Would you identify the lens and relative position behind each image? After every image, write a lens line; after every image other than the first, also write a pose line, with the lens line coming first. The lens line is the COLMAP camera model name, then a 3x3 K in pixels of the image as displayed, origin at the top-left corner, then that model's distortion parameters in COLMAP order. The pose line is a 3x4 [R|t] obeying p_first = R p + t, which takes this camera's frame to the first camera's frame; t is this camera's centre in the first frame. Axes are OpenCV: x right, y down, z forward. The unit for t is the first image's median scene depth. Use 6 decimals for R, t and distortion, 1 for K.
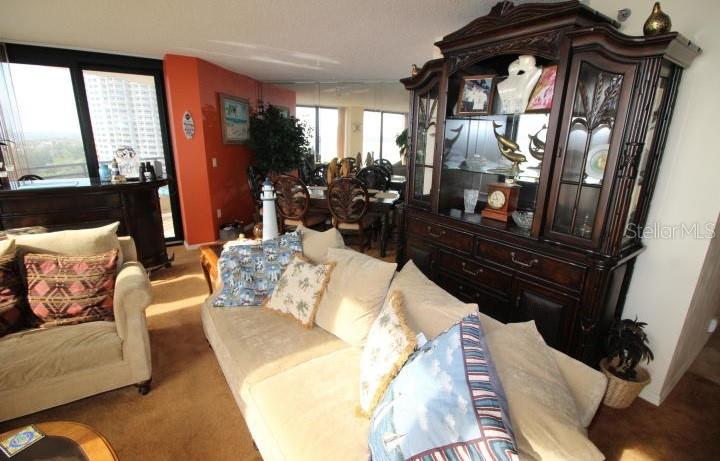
lens RADIAL K [[334.2, 0, 355.9], [0, 334.2, 233.2], [0, 0, 1]] dist [-0.002986, -0.009392]
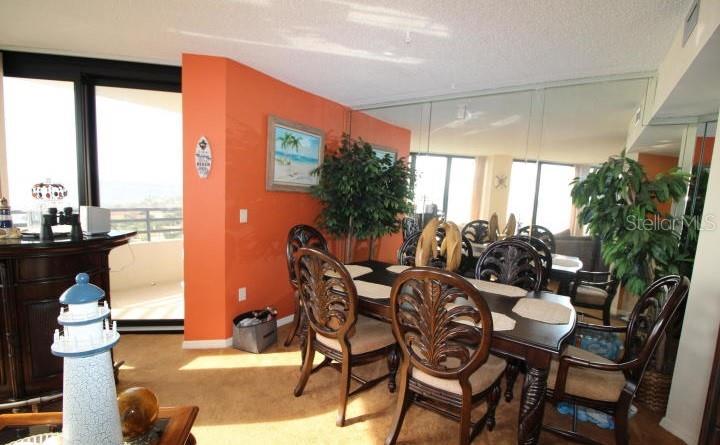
lens RADIAL K [[334.6, 0, 358.3], [0, 334.6, 229.0], [0, 0, 1]] dist [-0.009278, -0.001612]
pose [[0.914361, 0.069290, -0.398928, 0.034765], [-0.141154, 0.977989, -0.153664, -0.108148], [0.379500, 0.196814, 0.904015, 0.457175]]
